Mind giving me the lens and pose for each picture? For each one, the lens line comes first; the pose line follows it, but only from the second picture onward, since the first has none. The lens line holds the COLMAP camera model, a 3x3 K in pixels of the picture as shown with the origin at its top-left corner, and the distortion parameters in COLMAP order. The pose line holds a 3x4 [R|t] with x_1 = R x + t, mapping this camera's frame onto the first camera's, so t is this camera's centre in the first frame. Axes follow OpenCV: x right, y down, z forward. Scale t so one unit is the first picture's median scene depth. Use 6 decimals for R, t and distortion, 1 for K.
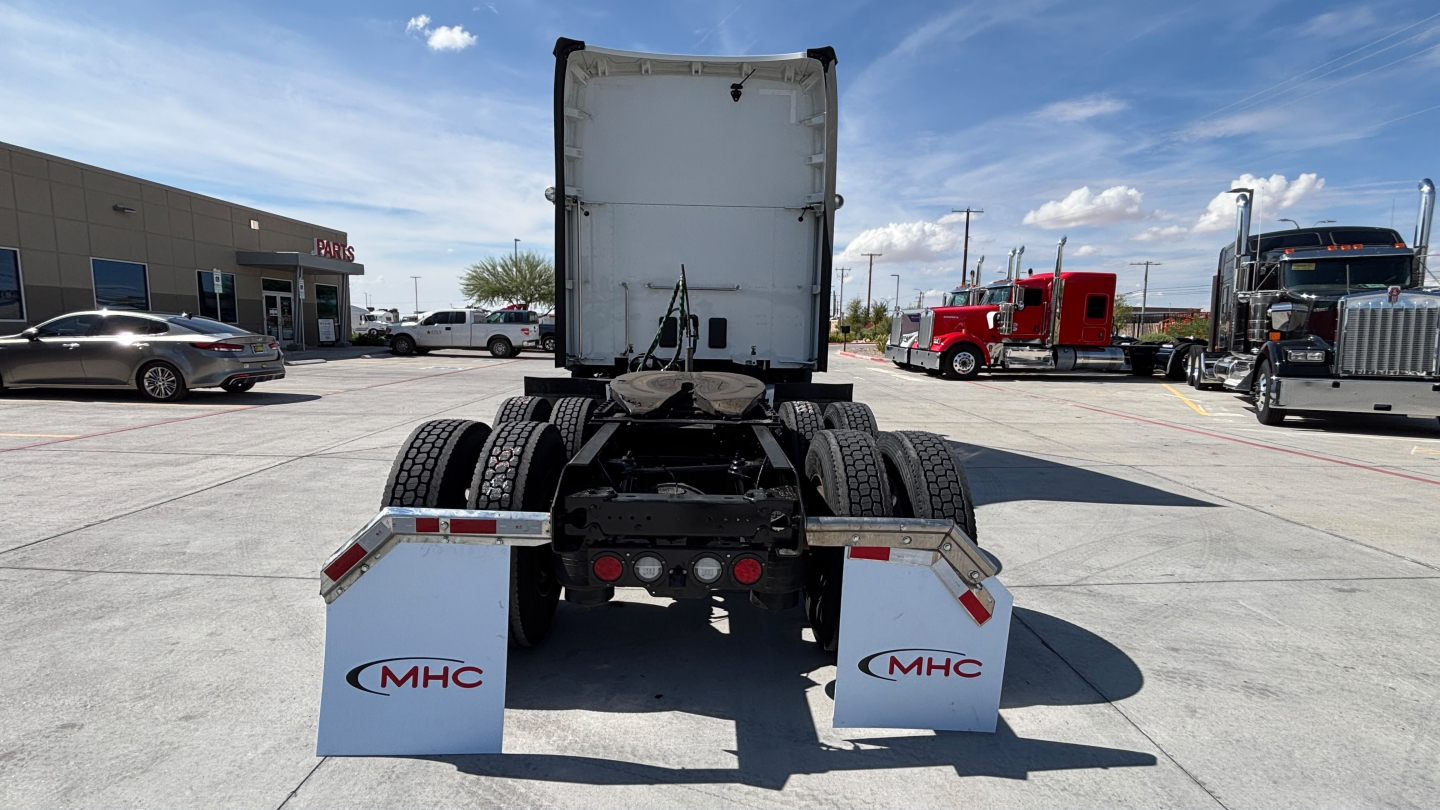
lens RADIAL K [[631.0, 0, 720.0], [0, 631.0, 405.0], [0, 0, 1]] dist [0.017909, -0.012078]
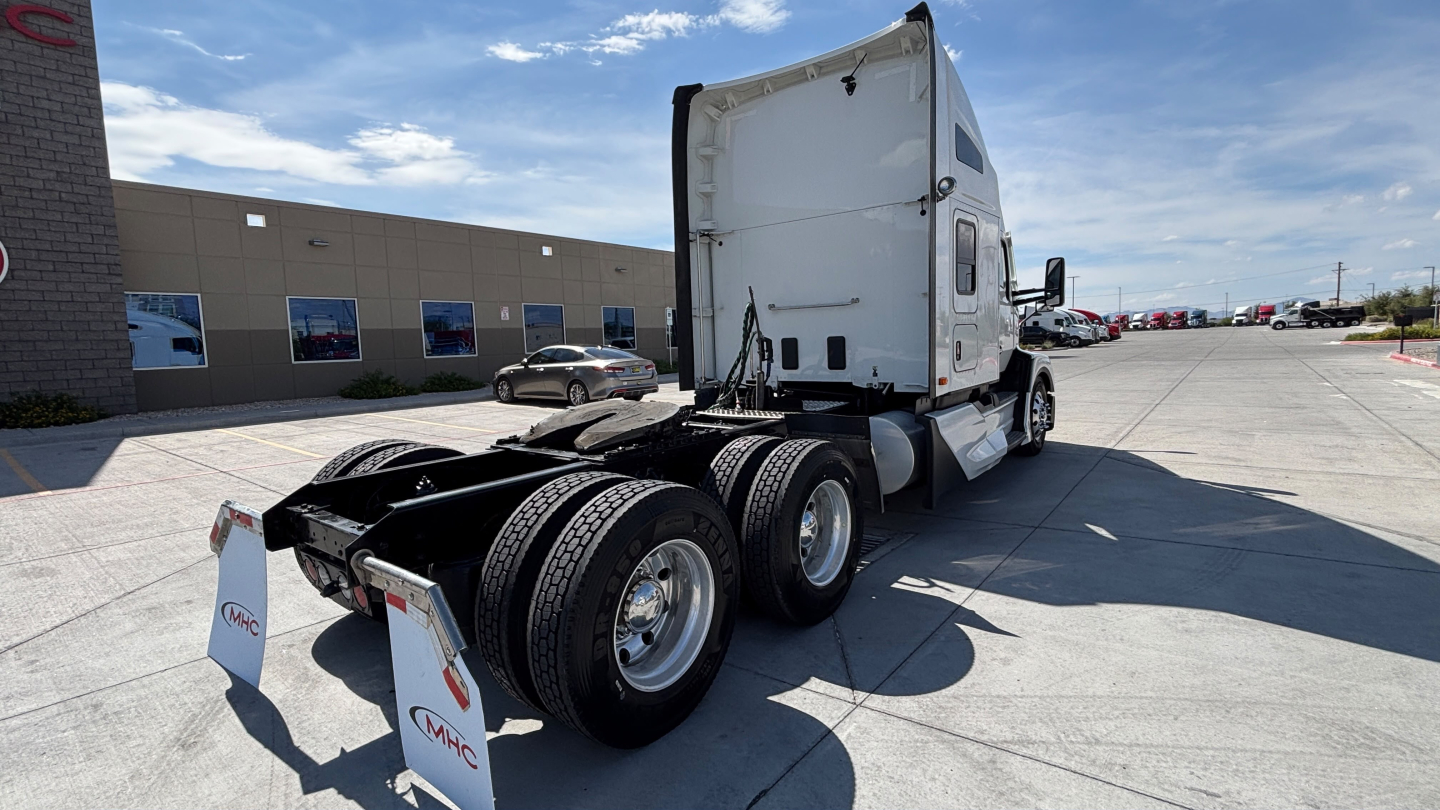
lens RADIAL K [[631.0, 0, 720.0], [0, 631.0, 405.0], [0, 0, 1]] dist [0.017909, -0.012078]
pose [[0.778907, 0.020701, -0.626798, 0.454095], [-0.030638, 0.999518, -0.005062, -0.030319], [0.626391, 0.023146, 0.779166, 0.194373]]
